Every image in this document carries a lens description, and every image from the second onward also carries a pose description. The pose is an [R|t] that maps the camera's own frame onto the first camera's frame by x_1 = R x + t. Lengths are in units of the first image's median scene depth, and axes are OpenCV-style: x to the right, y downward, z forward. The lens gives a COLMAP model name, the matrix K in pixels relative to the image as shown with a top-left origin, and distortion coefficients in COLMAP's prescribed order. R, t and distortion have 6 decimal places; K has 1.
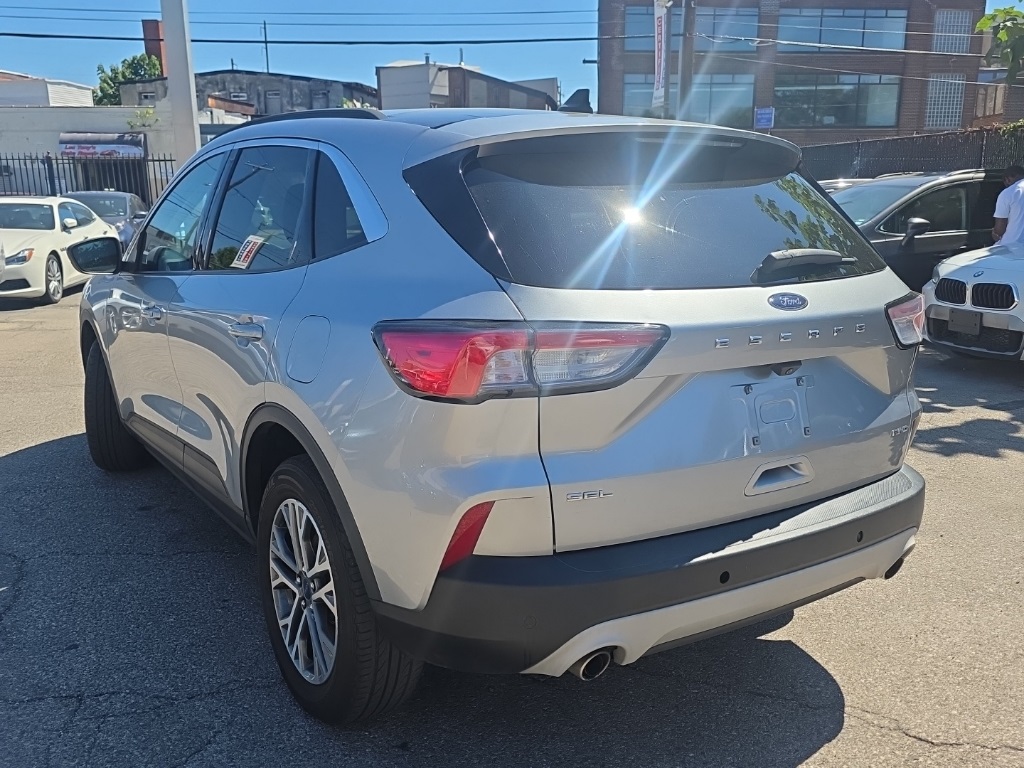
lens RADIAL K [[943.5, 0, 512.0], [0, 943.5, 384.0], [0, 0, 1]] dist [0.148550, -0.259532]
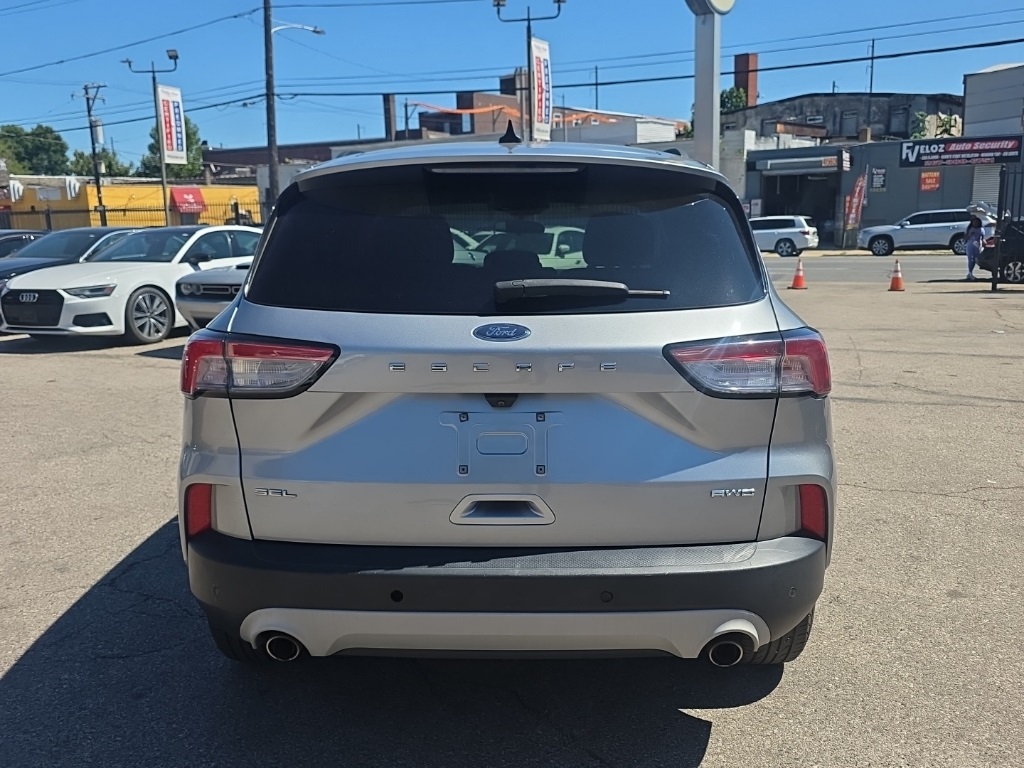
lens RADIAL K [[943.5, 0, 512.0], [0, 943.5, 384.0], [0, 0, 1]] dist [0.148550, -0.259532]
pose [[0.820491, 0.083955, -0.565461, 0.055884], [-0.096776, 0.995279, 0.007349, -0.002729], [0.563409, 0.048693, 0.824742, 0.013649]]
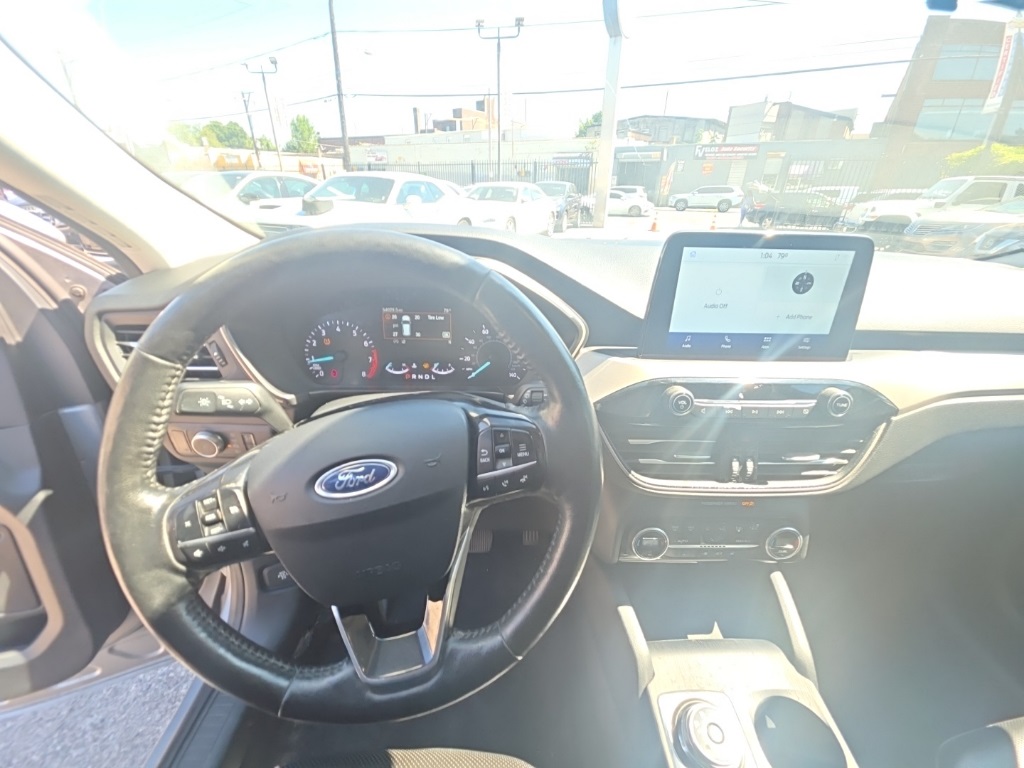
lens RADIAL K [[408.8, 0, 509.5], [0, 408.8, 386.5], [0, 0, 1]] dist [0.015816, -0.011816]
pose [[0.855077, 0.240922, -0.459129, -0.025857], [-0.119254, 0.953136, 0.278049, -0.018169], [0.504600, -0.183000, 0.843735, 0.117261]]
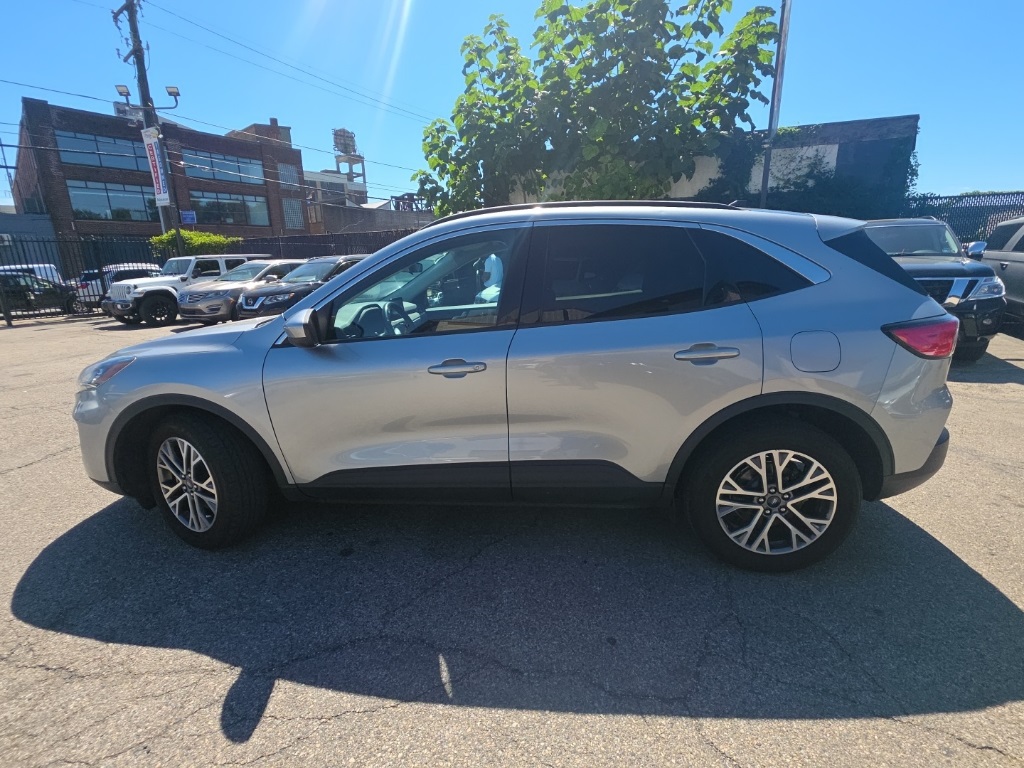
lens RADIAL K [[493.8, 0, 517.9], [0, 493.8, 382.9], [0, 0, 1]] dist [-0.001848, -0.000202]
pose [[0.615412, -0.205377, 0.760978, -0.082499], [0.172384, 0.977154, 0.124310, -0.012399], [-0.769124, 0.054679, 0.636757, 0.060015]]
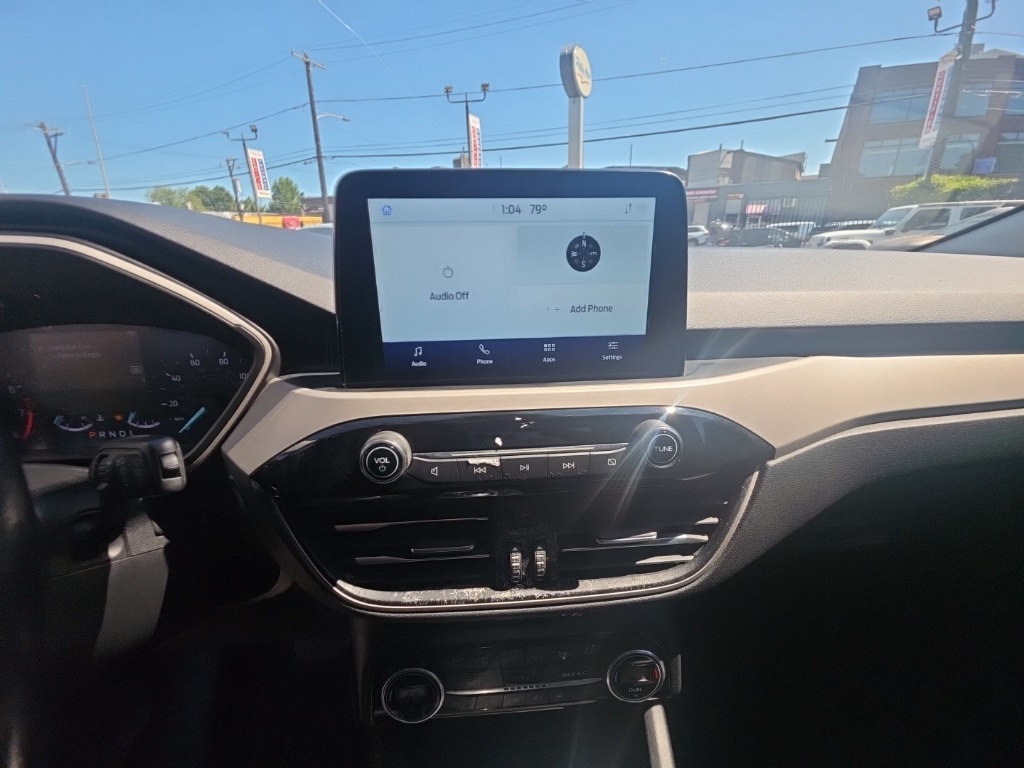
lens RADIAL K [[410.4, 0, 512.0], [0, 410.4, 384.0], [0, 0, 1]] dist [0.011805, -0.009662]
pose [[0.879514, 0.144996, -0.453245, -0.022082], [-0.073892, 0.982509, 0.170924, -0.017567], [0.470100, -0.116839, 0.874845, 0.125113]]
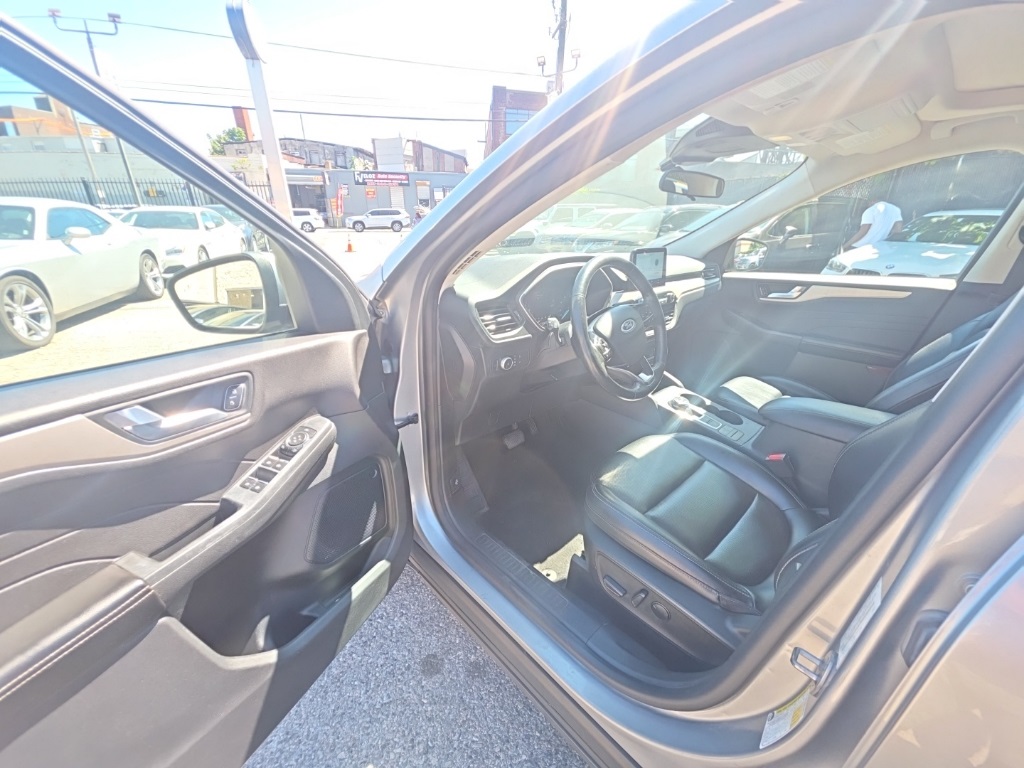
lens RADIAL K [[408.8, 0, 509.5], [0, 408.8, 386.5], [0, 0, 1]] dist [0.015816, -0.011816]
pose [[0.983866, -0.056407, 0.169781, -0.046170], [0.021150, 0.979013, 0.202698, -0.015314], [-0.177652, -0.195837, 0.964411, 0.094612]]
